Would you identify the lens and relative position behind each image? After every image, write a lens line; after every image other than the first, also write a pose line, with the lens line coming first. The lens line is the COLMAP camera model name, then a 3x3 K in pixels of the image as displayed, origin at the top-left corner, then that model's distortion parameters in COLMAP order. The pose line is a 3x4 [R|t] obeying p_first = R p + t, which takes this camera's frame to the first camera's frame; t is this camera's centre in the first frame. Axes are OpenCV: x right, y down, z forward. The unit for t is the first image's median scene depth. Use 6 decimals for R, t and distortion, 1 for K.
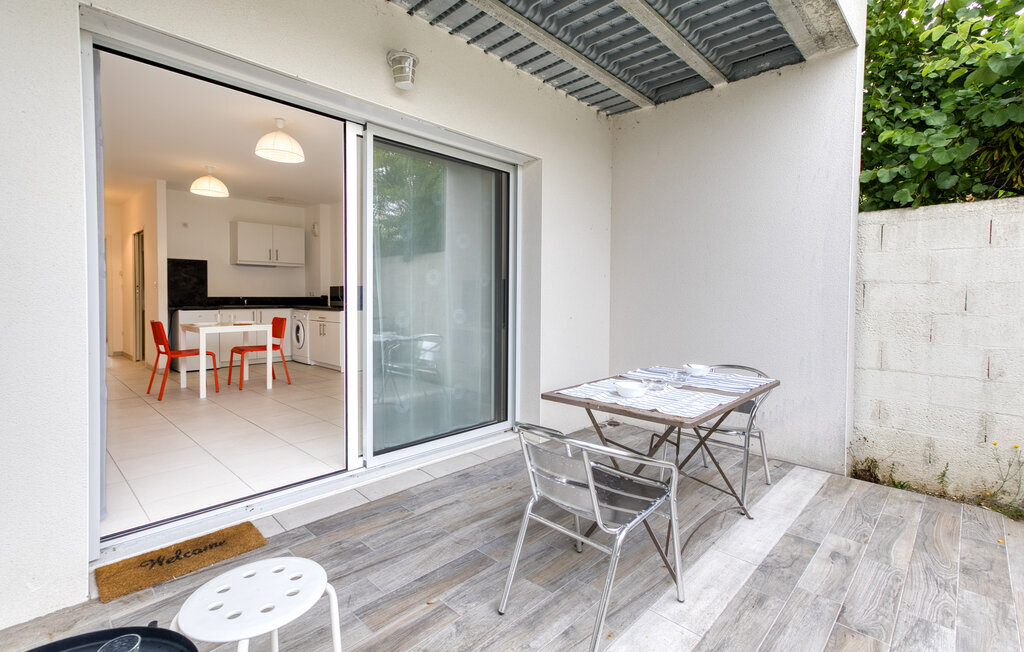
lens RADIAL K [[471.2, 0, 511.4], [0, 471.2, 302.1], [0, 0, 1]] dist [0.024856, 0.000871]
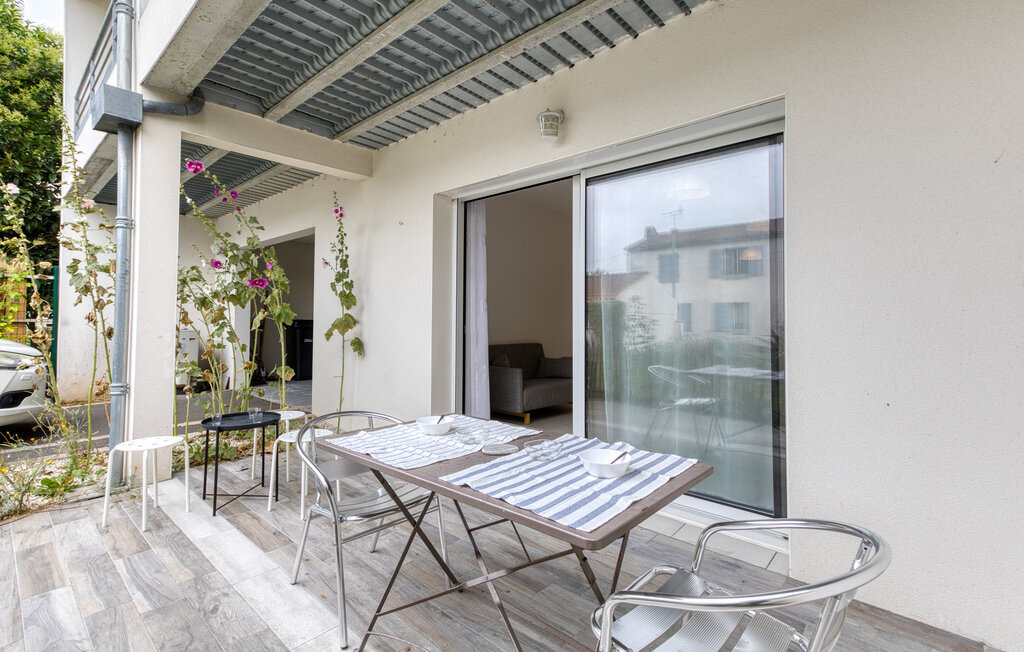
lens RADIAL K [[471.2, 0, 511.4], [0, 471.2, 302.1], [0, 0, 1]] dist [0.024856, 0.000871]
pose [[0.028656, -0.041869, -0.998712, 0.388175], [-0.017219, 0.998953, -0.042373, -0.004321], [0.999441, 0.018411, 0.027905, 0.375604]]
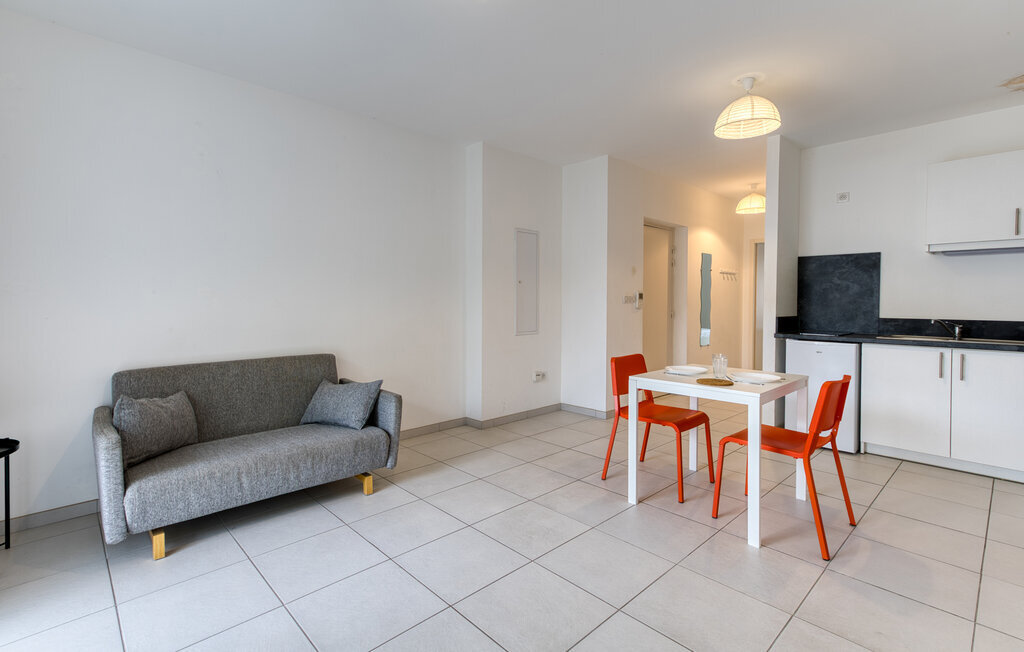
lens RADIAL K [[472.0, 0, 511.0], [0, 472.0, 308.9], [0, 0, 1]] dist [0.026573, 0.000541]
pose [[-0.039002, 0.011220, -0.999176, -0.071697], [-0.021383, 0.999699, 0.012060, -0.021986], [0.999010, 0.021836, -0.038750, 0.688158]]
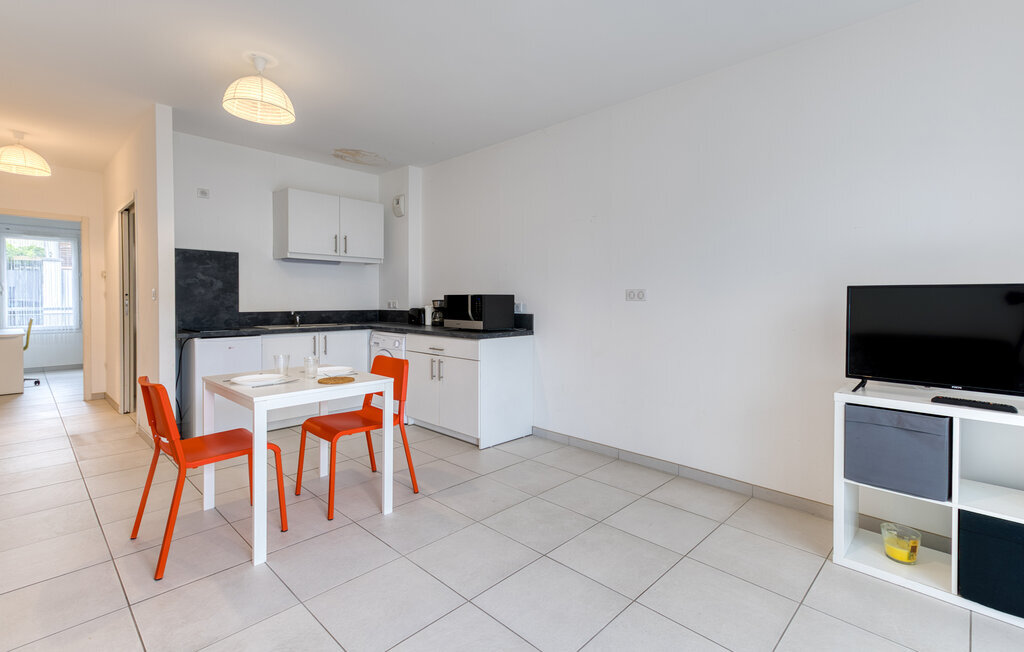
lens RADIAL K [[471.2, 0, 511.4], [0, 471.2, 302.1], [0, 0, 1]] dist [0.024856, 0.000871]
pose [[0.999994, -0.001837, -0.002861, -0.331332], [0.001820, 0.999979, -0.006179, -0.022337], [0.002872, 0.006174, 0.999977, 0.450902]]
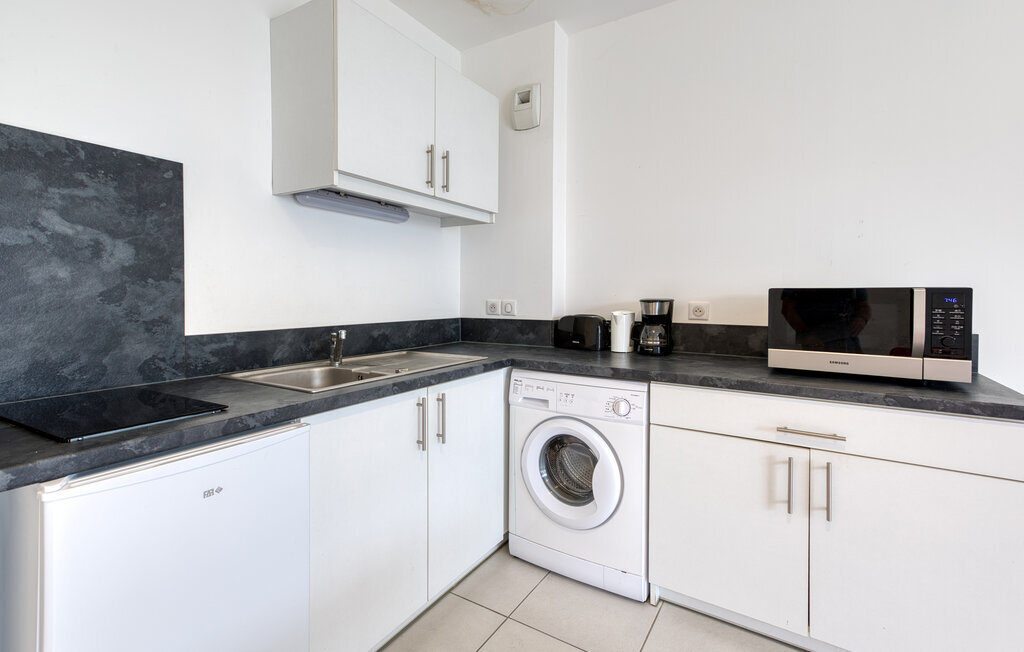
lens RADIAL K [[471.2, 0, 511.4], [0, 471.2, 302.1], [0, 0, 1]] dist [0.024856, 0.000871]
pose [[0.977000, -0.004930, 0.213182, -0.629228], [0.003767, 0.999976, 0.005861, -0.030947], [-0.213206, -0.004923, 0.976995, 0.884337]]
